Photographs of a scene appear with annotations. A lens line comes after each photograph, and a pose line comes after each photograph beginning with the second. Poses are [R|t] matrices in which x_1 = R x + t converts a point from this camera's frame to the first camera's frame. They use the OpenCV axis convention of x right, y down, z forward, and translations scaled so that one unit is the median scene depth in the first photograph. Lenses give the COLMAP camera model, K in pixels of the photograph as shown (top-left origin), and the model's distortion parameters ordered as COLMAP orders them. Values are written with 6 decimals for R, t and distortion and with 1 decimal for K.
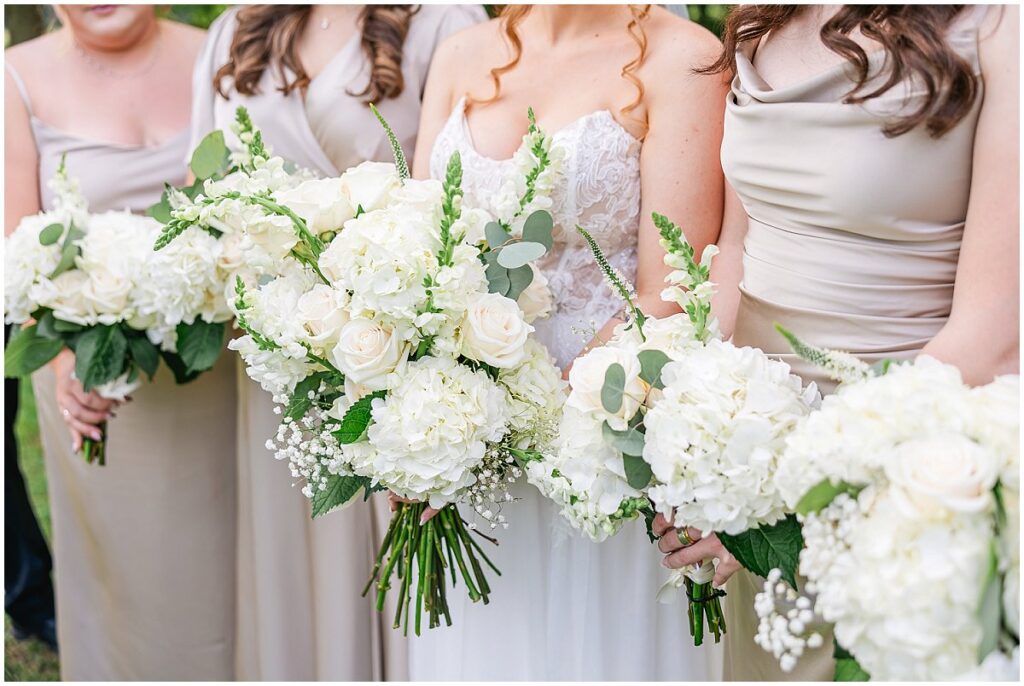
lens RADIAL K [[1018.8, 0, 512.0], [0, 1018.8, 343.0], [0, 0, 1]] dist [0.001949, -0.002417]
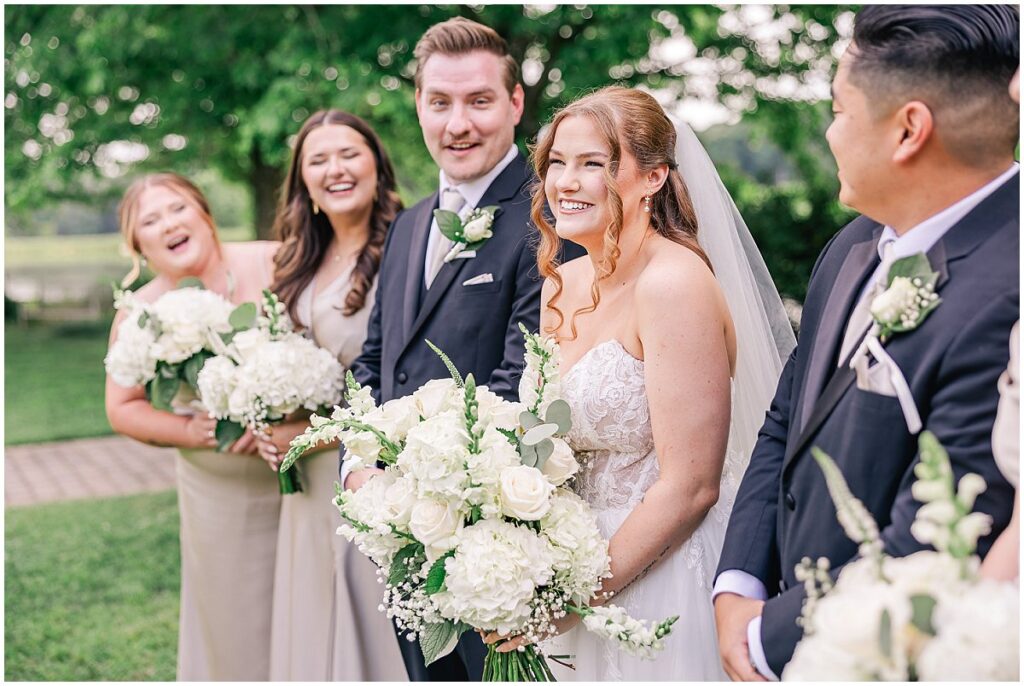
lens RADIAL K [[1018.8, 0, 512.0], [0, 1018.8, 343.0], [0, 0, 1]] dist [0.001949, -0.002417]
pose [[0.981958, -0.165079, -0.092236, 0.125827], [0.147643, 0.974060, -0.171491, 0.022949], [0.118153, 0.154779, 0.980858, -0.373804]]
